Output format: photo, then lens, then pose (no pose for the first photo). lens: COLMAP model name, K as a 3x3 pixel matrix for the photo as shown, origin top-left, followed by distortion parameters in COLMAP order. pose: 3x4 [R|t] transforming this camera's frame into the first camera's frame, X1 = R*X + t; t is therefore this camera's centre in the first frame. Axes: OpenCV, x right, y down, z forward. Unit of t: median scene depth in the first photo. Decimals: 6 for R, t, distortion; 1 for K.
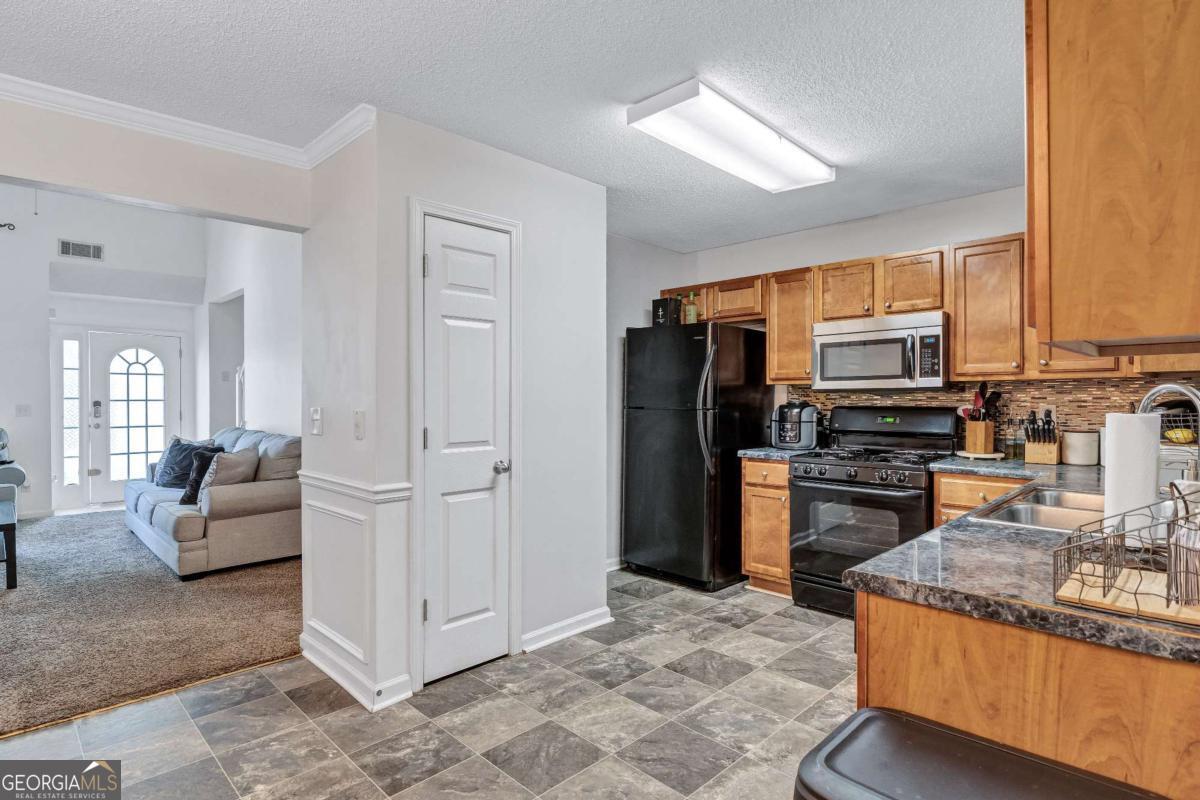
lens RADIAL K [[617.9, 0, 619.3], [0, 617.9, 397.5], [0, 0, 1]] dist [-0.002000, 0.000065]
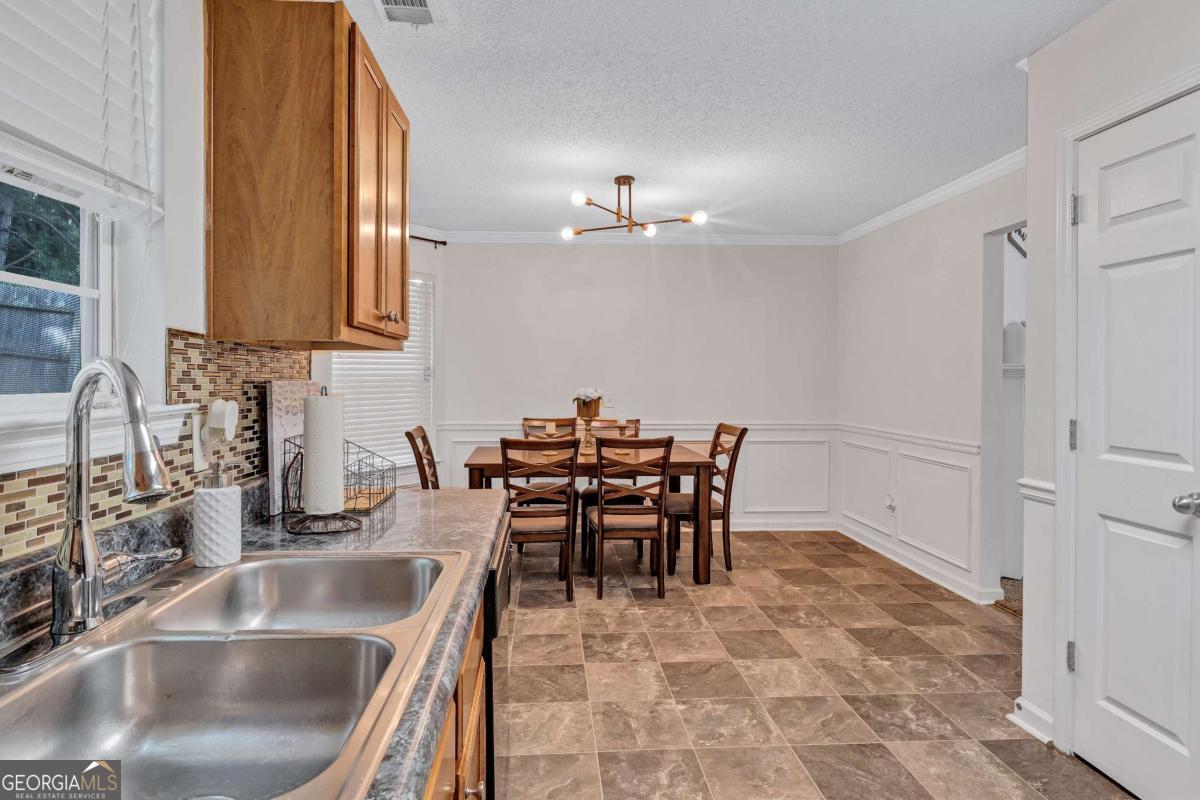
lens RADIAL K [[617.9, 0, 619.3], [0, 617.9, 397.5], [0, 0, 1]] dist [-0.002000, 0.000065]
pose [[-0.652084, 0.004255, -0.758135, 0.900255], [0.000574, 0.999987, 0.005119, 0.007732], [0.758146, 0.002902, -0.652078, 1.319131]]
